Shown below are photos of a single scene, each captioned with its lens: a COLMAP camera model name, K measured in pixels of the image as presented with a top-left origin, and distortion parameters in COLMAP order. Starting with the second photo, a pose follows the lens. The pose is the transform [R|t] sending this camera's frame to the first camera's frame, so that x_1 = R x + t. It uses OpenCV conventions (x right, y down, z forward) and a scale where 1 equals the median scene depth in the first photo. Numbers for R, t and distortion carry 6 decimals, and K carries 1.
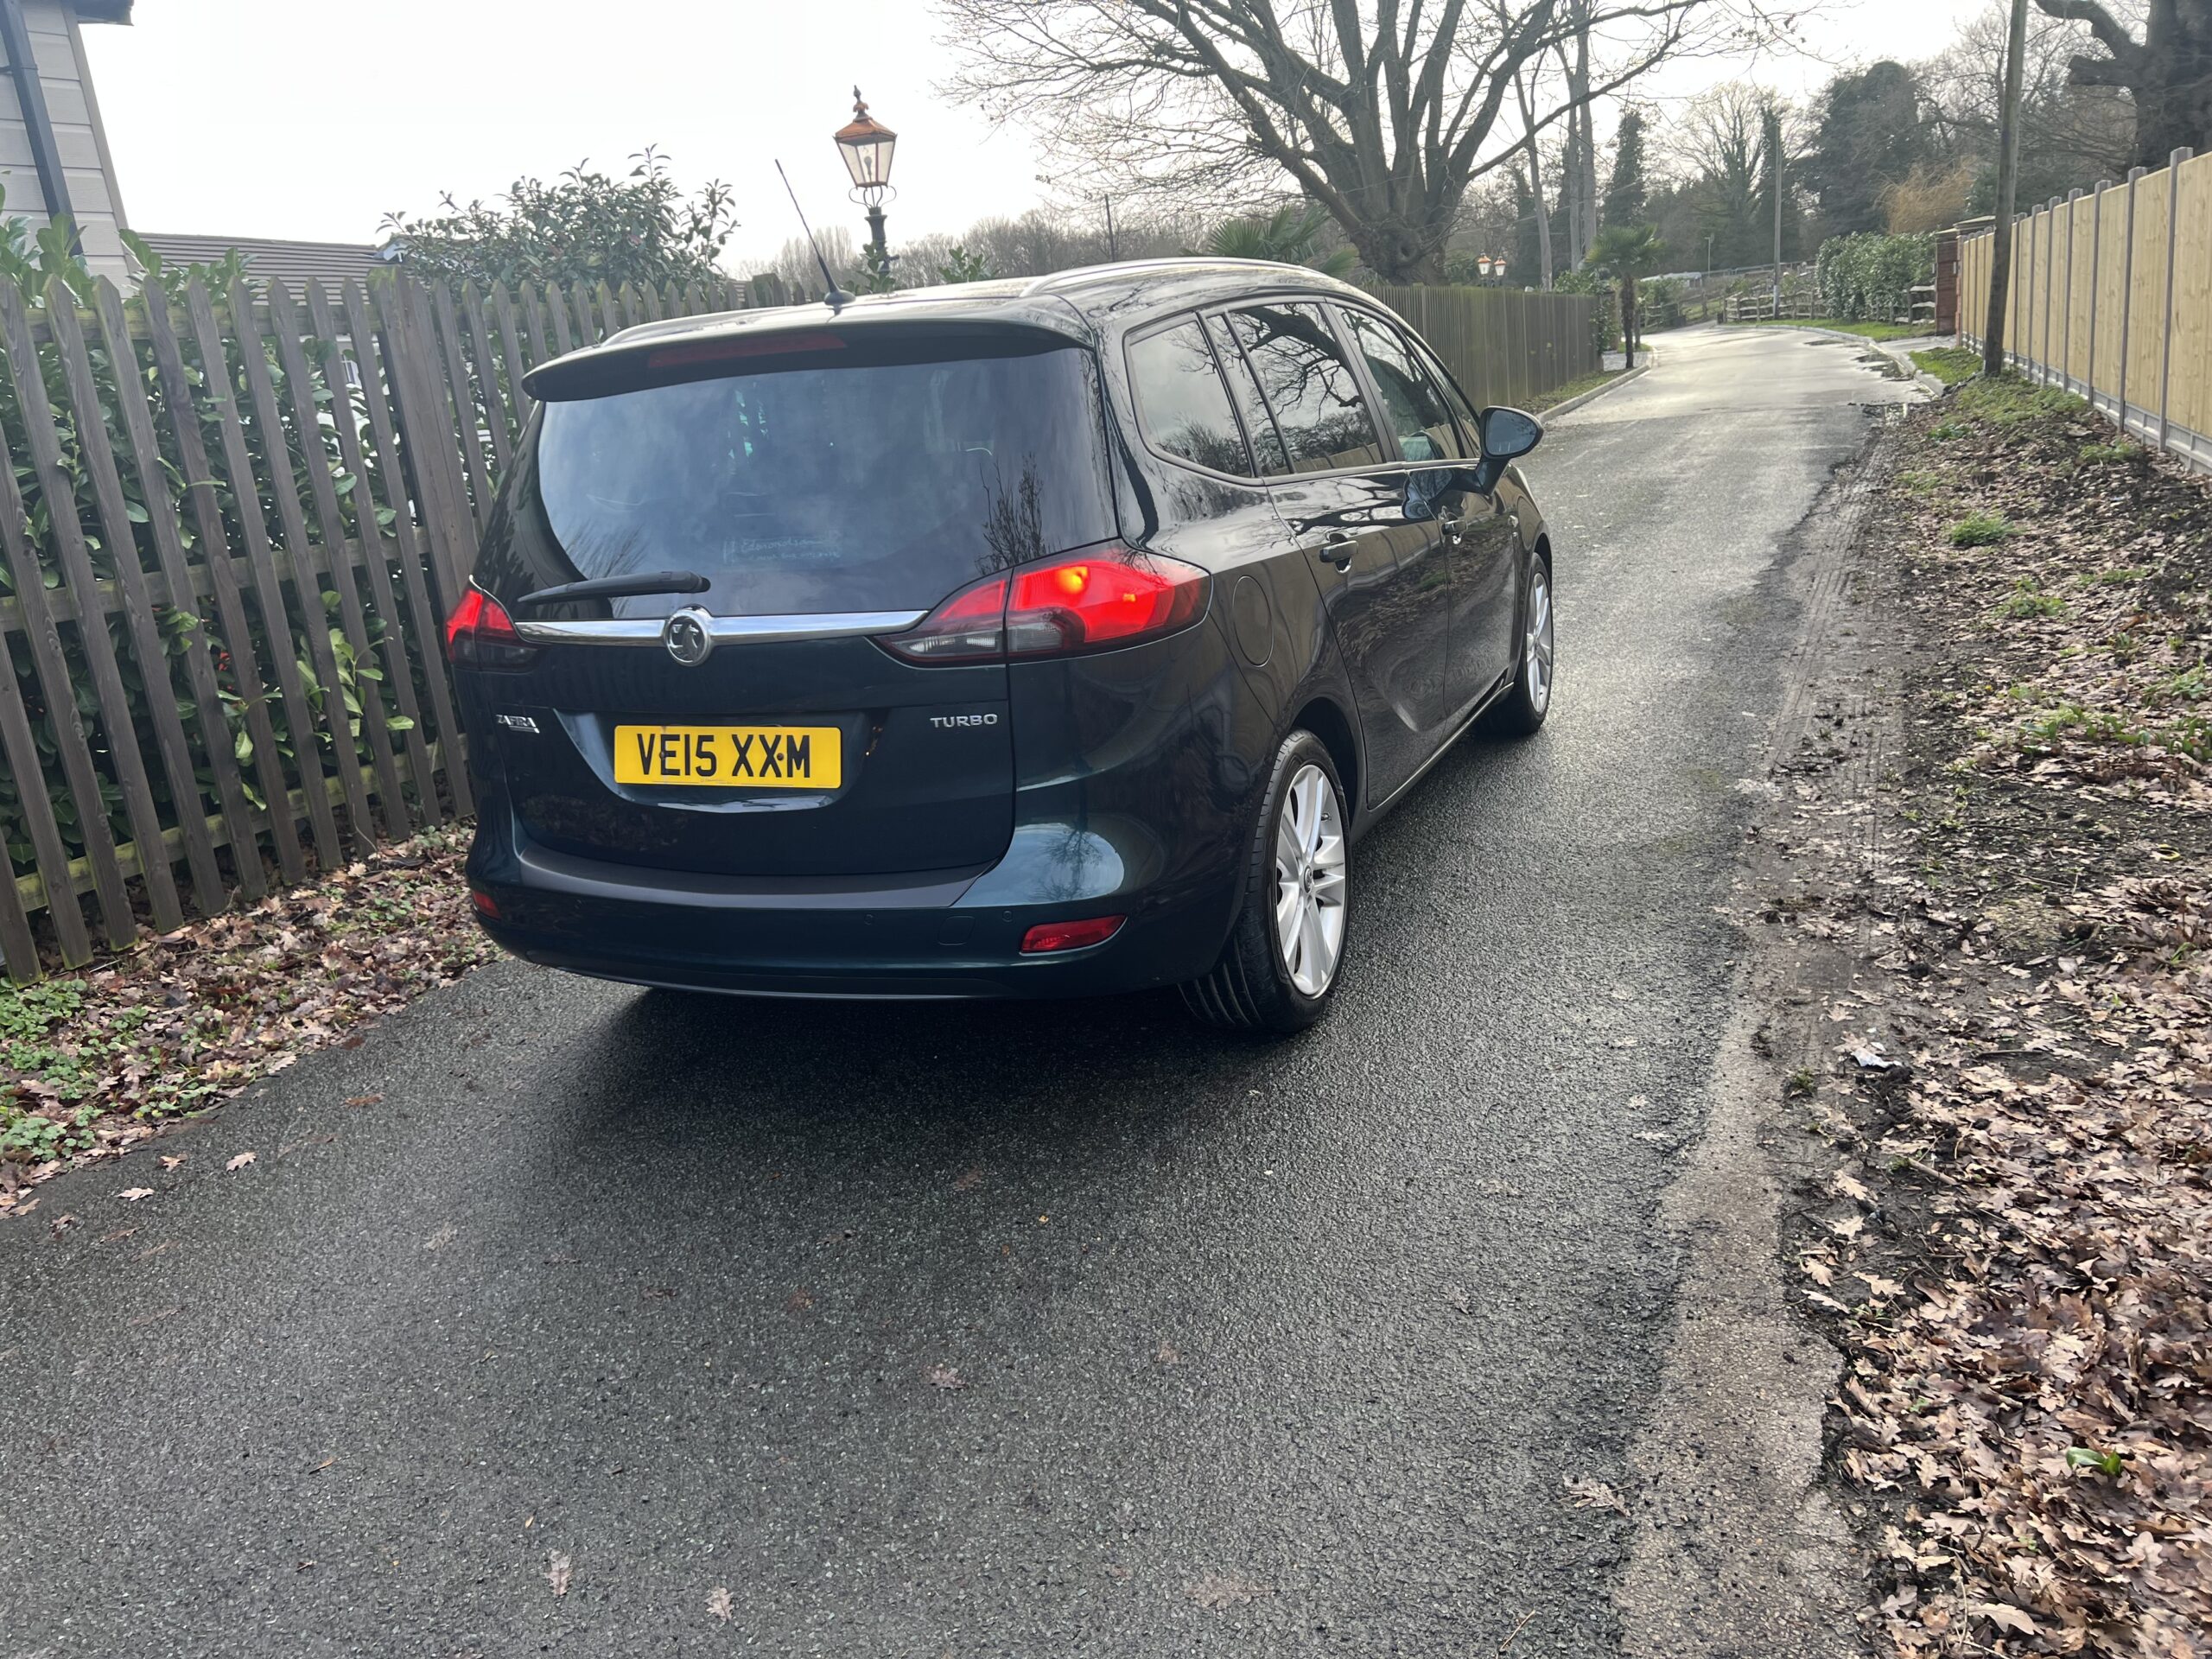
lens RADIAL K [[1687.6, 0, 1082.2], [0, 1687.6, 825.3], [0, 0, 1]] dist [0.046343, -0.050347]
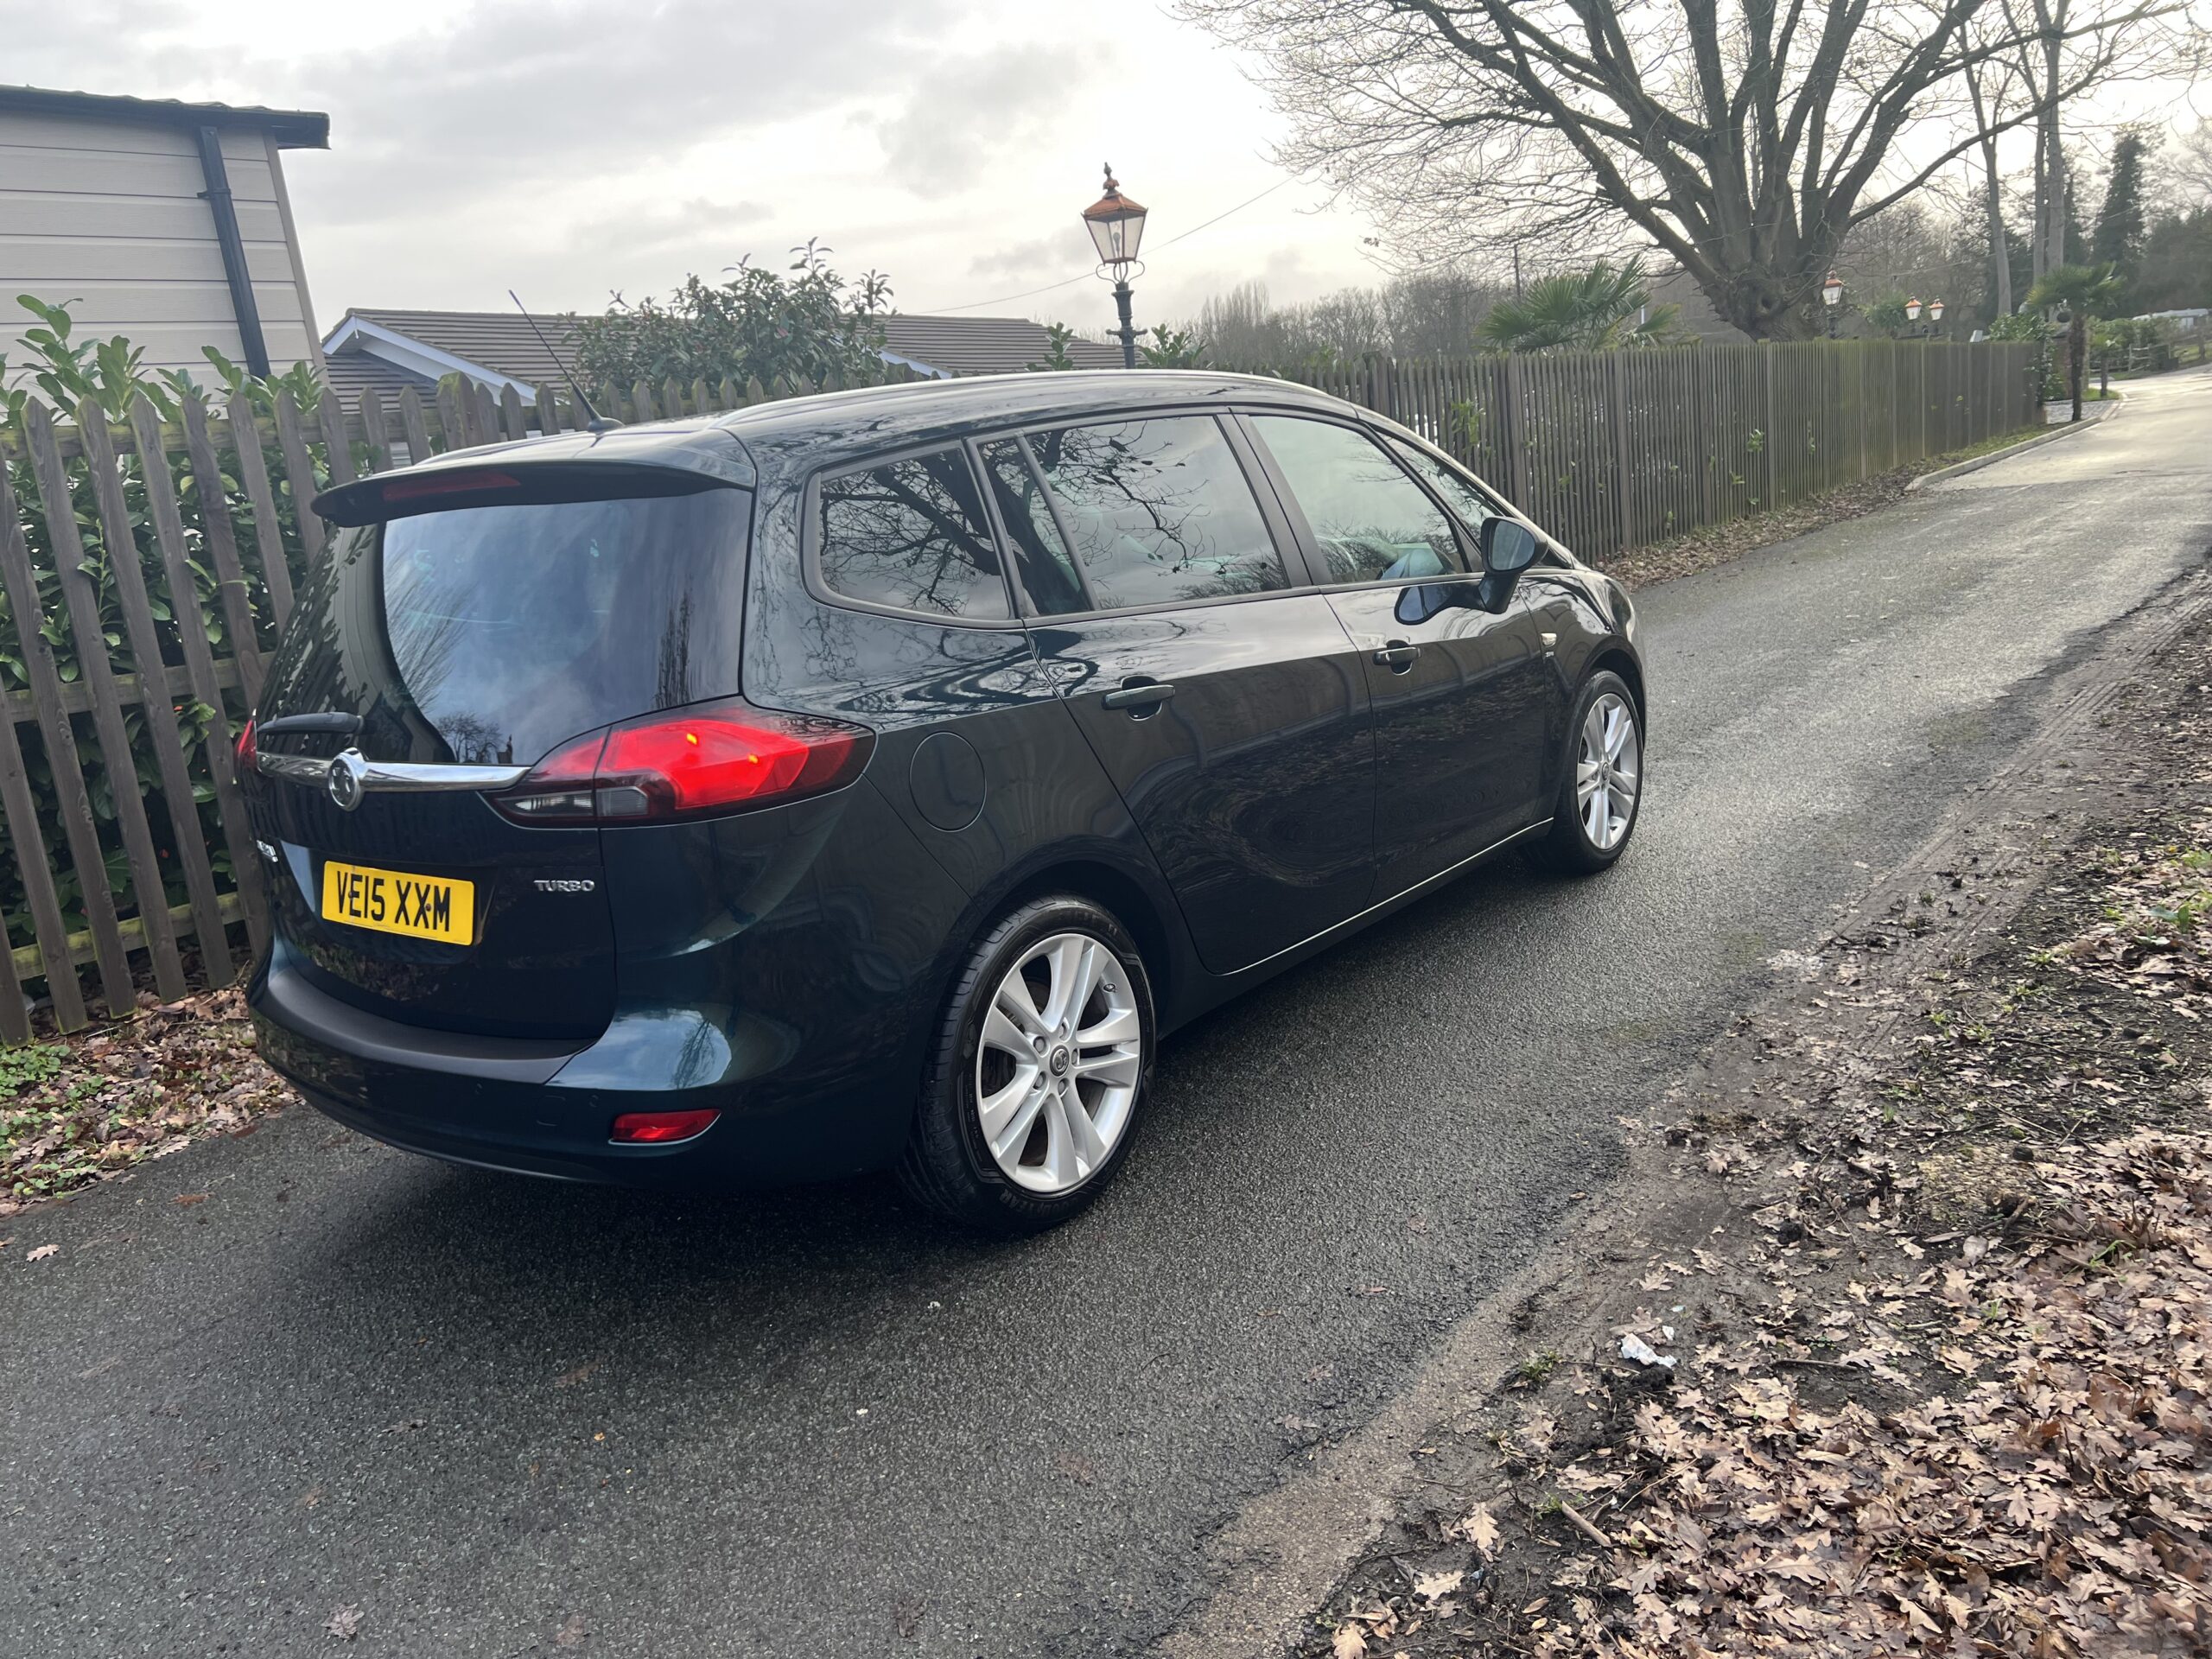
lens RADIAL K [[1687.6, 0, 1082.2], [0, 1687.6, 825.3], [0, 0, 1]] dist [0.046343, -0.050347]
pose [[0.971159, 0.048078, -0.233535, 0.276925], [-0.054842, 0.998240, -0.022551, -0.058501], [0.232040, 0.034708, 0.972087, 0.099015]]
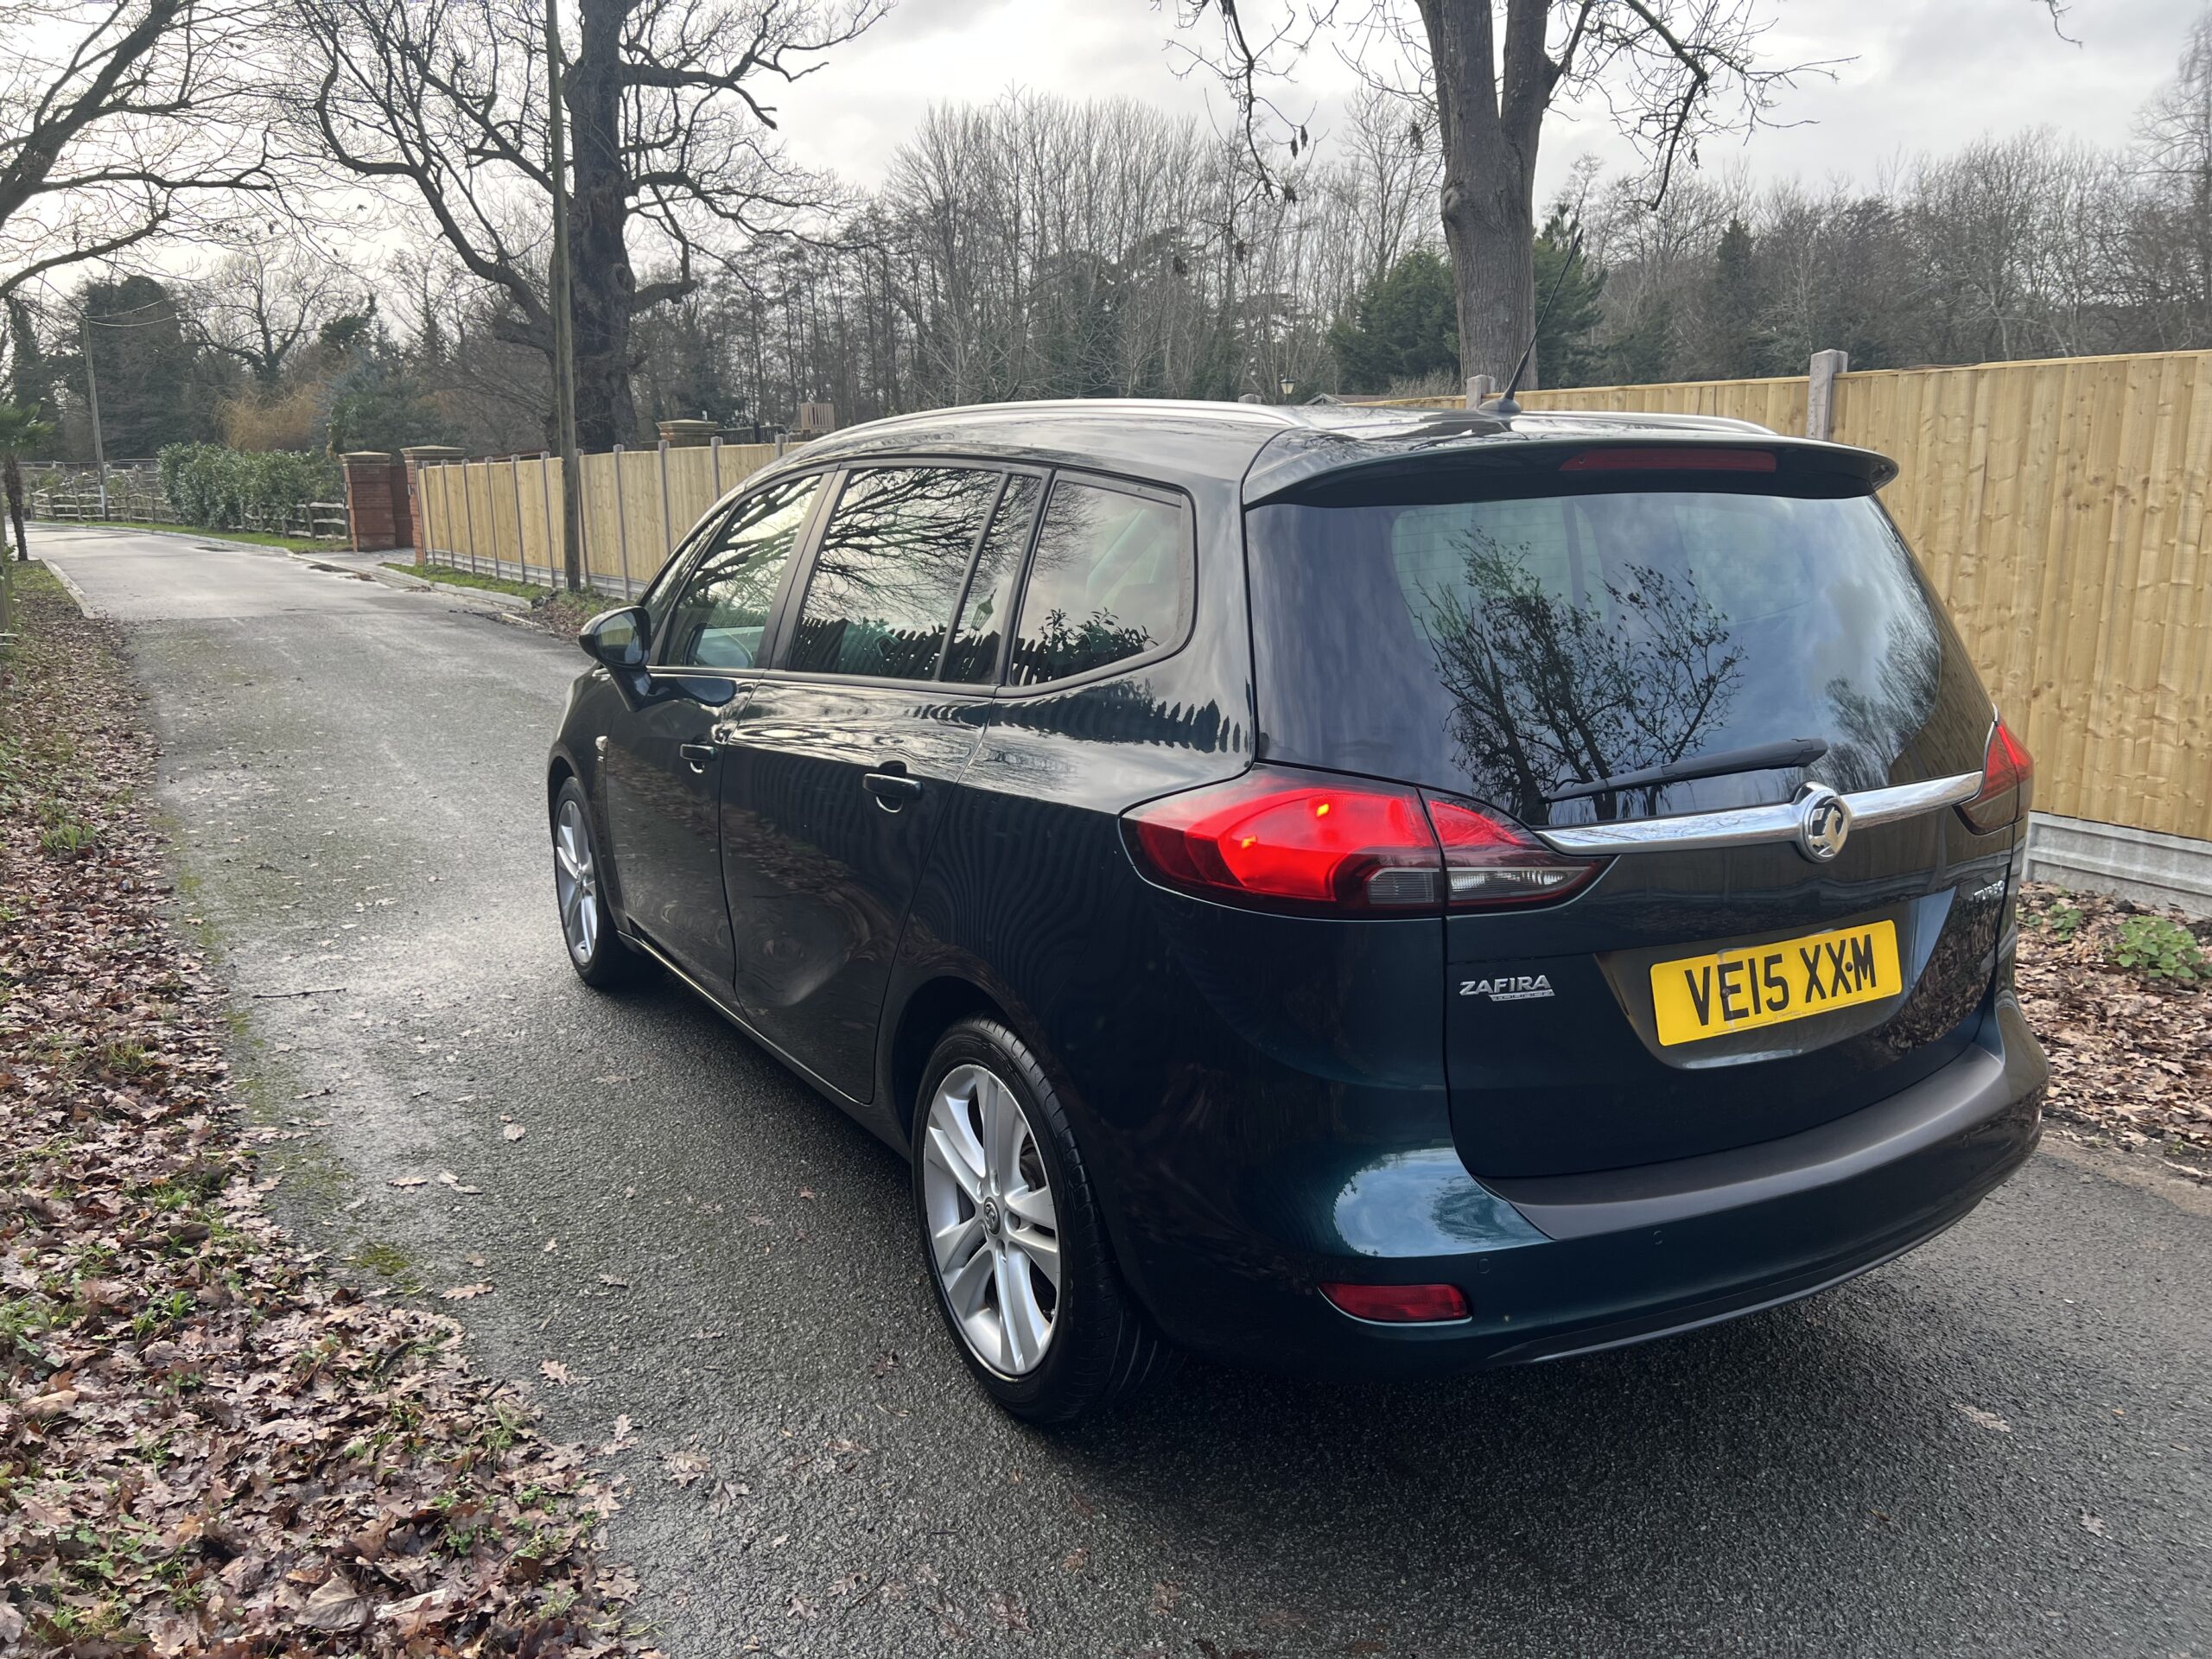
lens RADIAL K [[1687.6, 0, 1082.2], [0, 1687.6, 825.3], [0, 0, 1]] dist [0.046343, -0.050347]
pose [[0.559549, -0.062067, 0.826470, -0.704978], [0.163229, 0.985914, -0.036471, -0.092383], [-0.812565, 0.155311, 0.561798, 0.568610]]
